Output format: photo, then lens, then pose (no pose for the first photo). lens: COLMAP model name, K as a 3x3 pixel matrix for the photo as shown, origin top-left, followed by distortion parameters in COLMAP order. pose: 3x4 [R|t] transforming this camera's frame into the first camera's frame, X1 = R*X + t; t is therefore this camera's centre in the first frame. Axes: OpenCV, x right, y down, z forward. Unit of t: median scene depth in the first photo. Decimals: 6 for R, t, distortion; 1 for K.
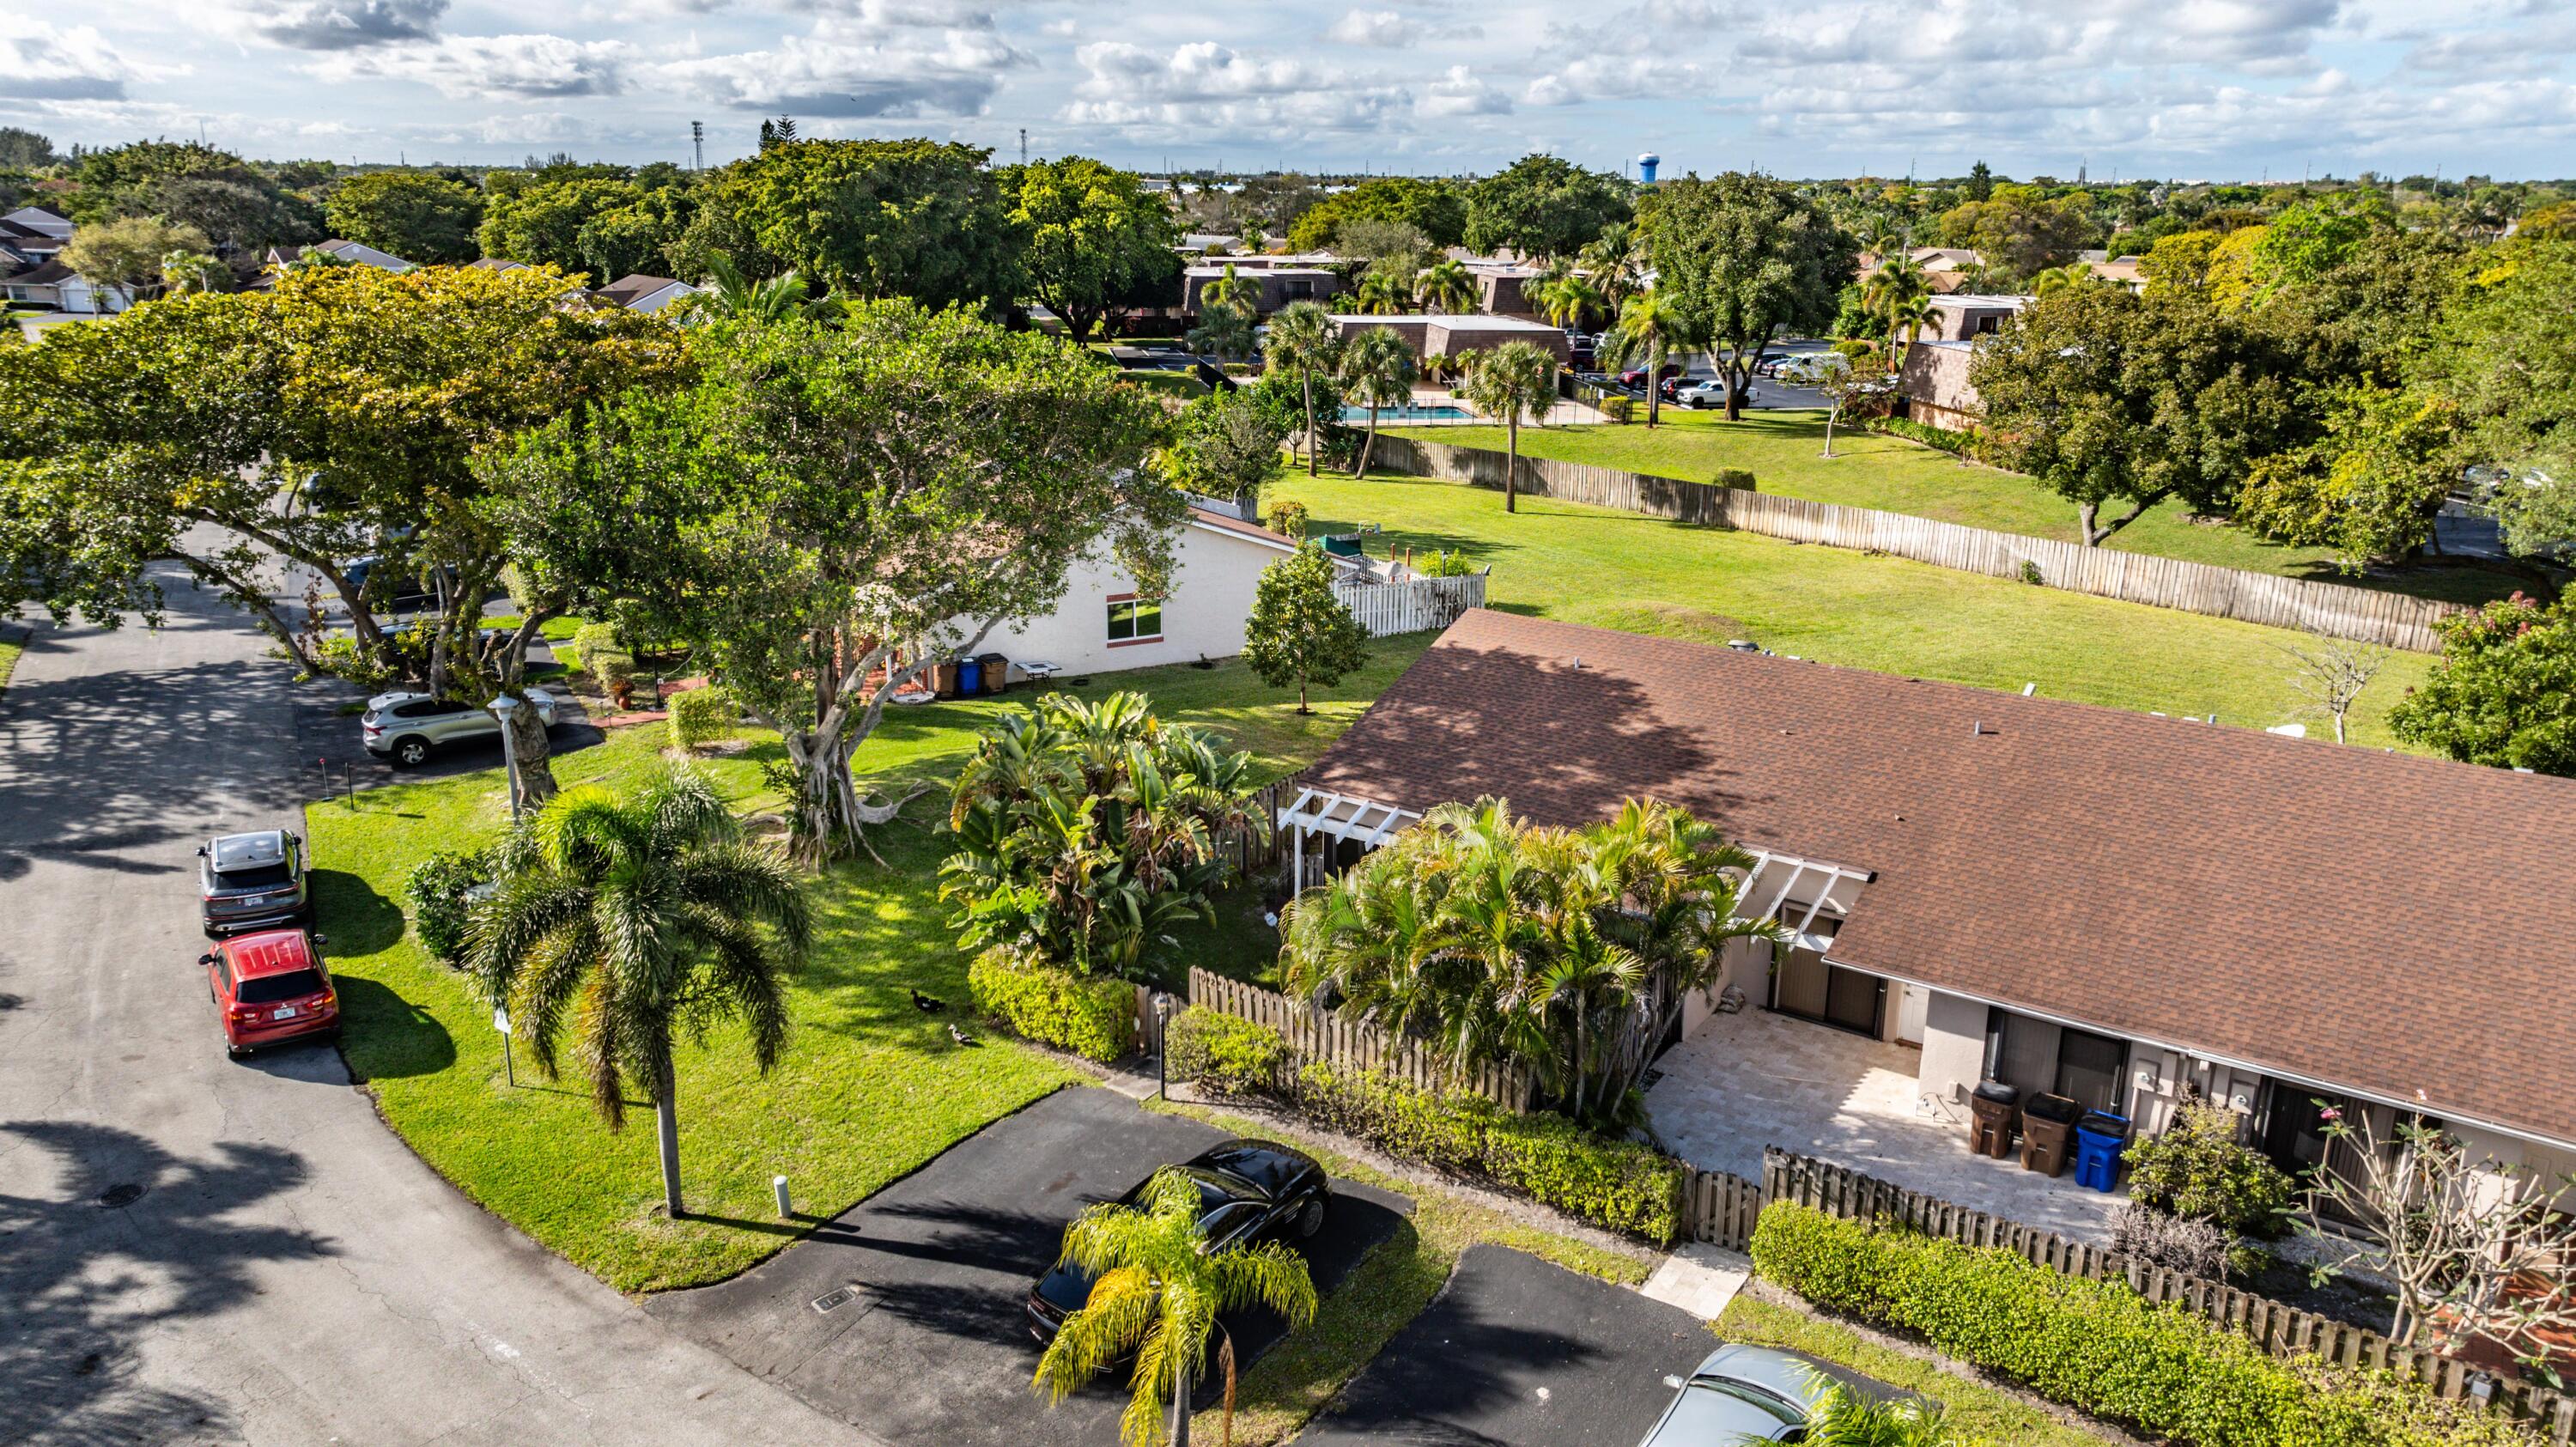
lens RADIAL K [[1832.3, 0, 1291.2], [0, 1832.3, 717.5], [0, 0, 1]] dist [-0.031910, 0.050757]
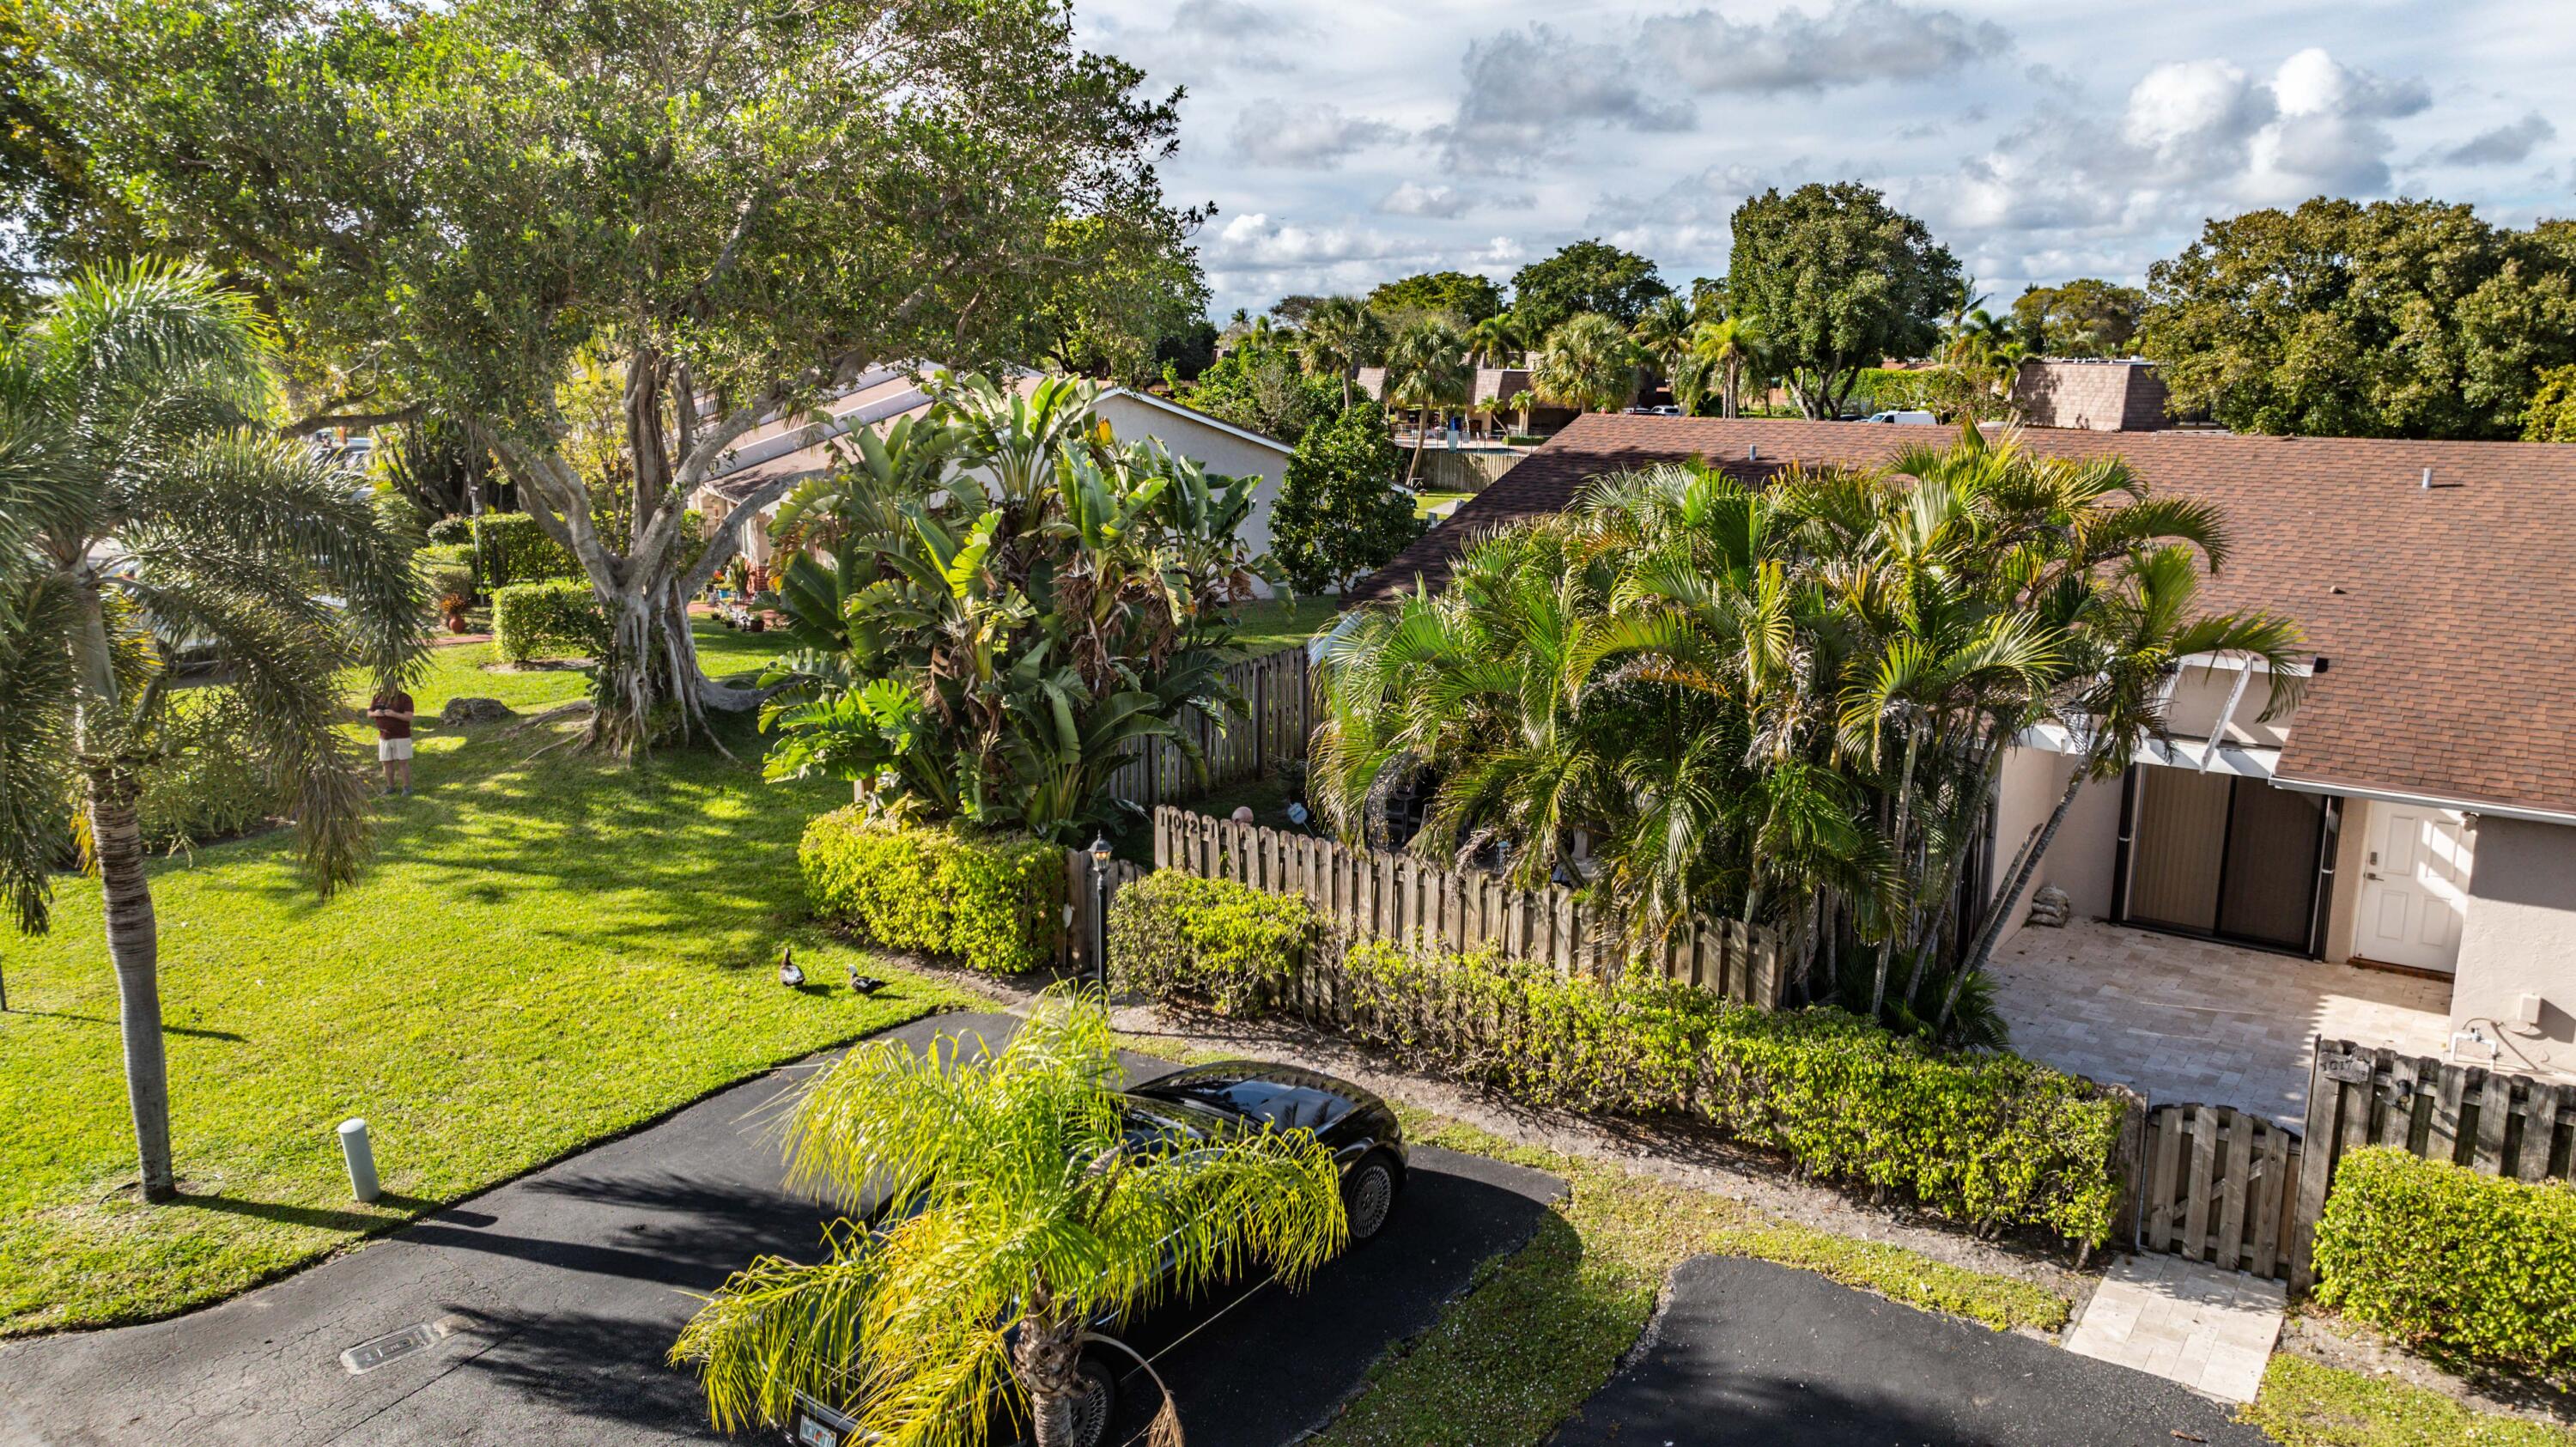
lens RADIAL K [[1832.3, 0, 1290.4], [0, 1832.3, 721.7], [0, 0, 1]] dist [-0.031910, 0.050757]
pose [[0.999796, 0.003828, -0.019824, -0.000818], [-0.005468, 0.996505, -0.083353, 0.159168], [0.019436, 0.083445, 0.996323, 0.420123]]
